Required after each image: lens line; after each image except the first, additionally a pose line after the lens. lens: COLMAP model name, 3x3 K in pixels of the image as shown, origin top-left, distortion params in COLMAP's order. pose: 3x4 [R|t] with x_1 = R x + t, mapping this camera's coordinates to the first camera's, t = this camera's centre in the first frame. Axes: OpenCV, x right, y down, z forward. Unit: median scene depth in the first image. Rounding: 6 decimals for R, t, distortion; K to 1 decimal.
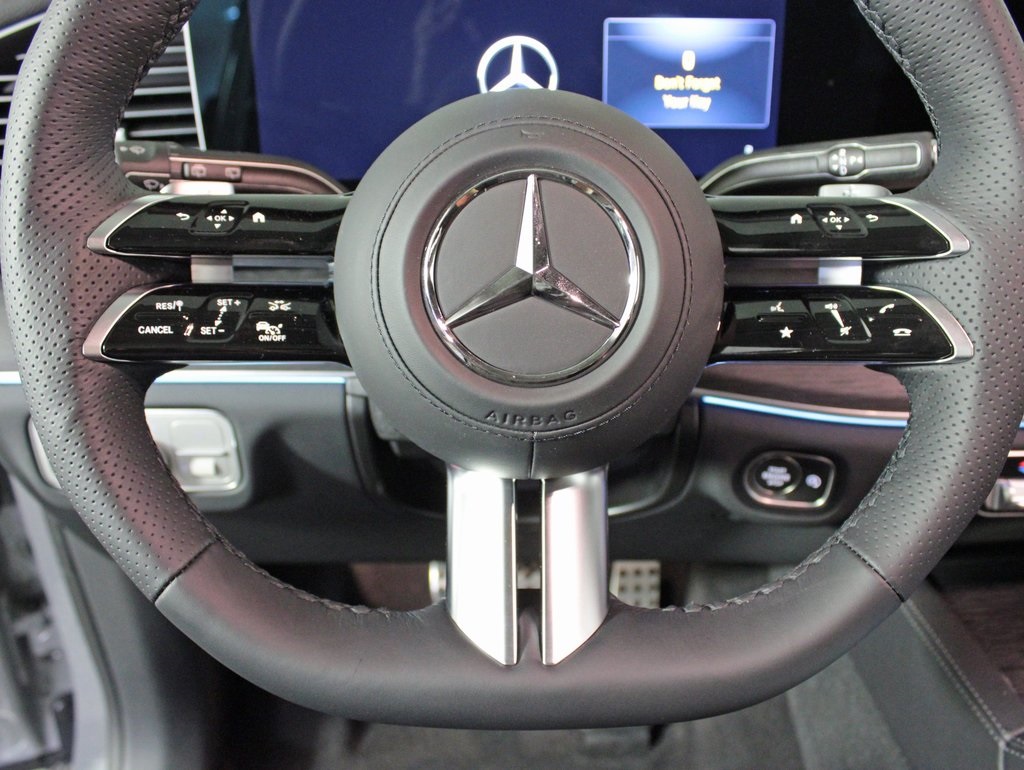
lens RADIAL K [[943.3, 0, 512.0], [0, 943.3, 385.0], [0, 0, 1]] dist [-0.143705, 0.102520]
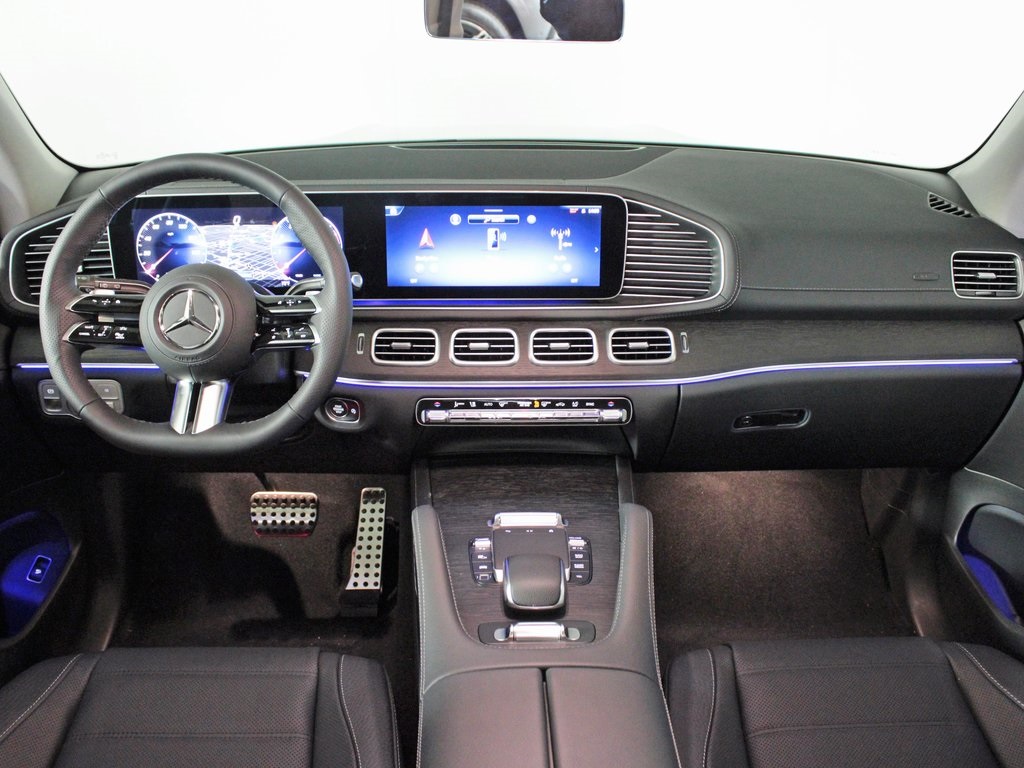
lens RADIAL K [[943.3, 0, 512.0], [0, 943.3, 384.0], [0, 0, 1]] dist [-0.143705, 0.102520]
pose [[0.999636, 0.010353, 0.024923, 1.070983], [-0.007780, 0.994837, -0.101185, 0.439972], [-0.025842, 0.100954, 0.994555, -2.306208]]
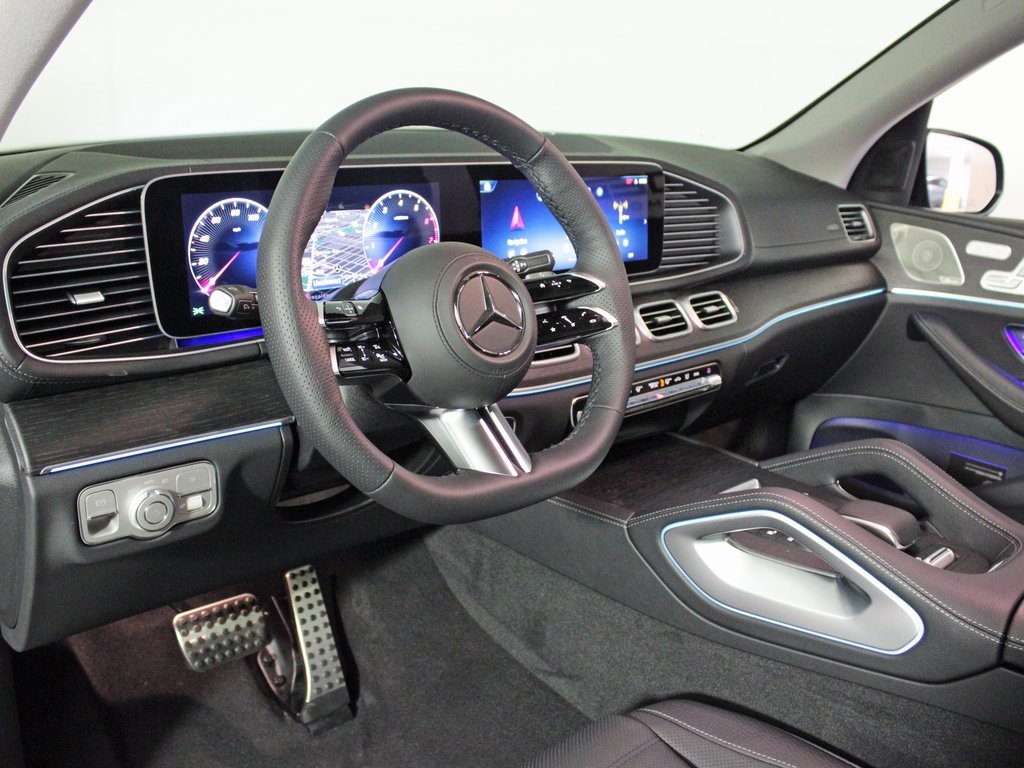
lens RADIAL K [[943.3, 0, 512.0], [0, 943.3, 384.0], [0, 0, 1]] dist [-0.143705, 0.102520]
pose [[0.742478, -0.153484, 0.652049, -1.496561], [0.263093, 0.961994, -0.073139, 0.246613], [-0.616042, 0.225854, 0.754640, -0.823241]]
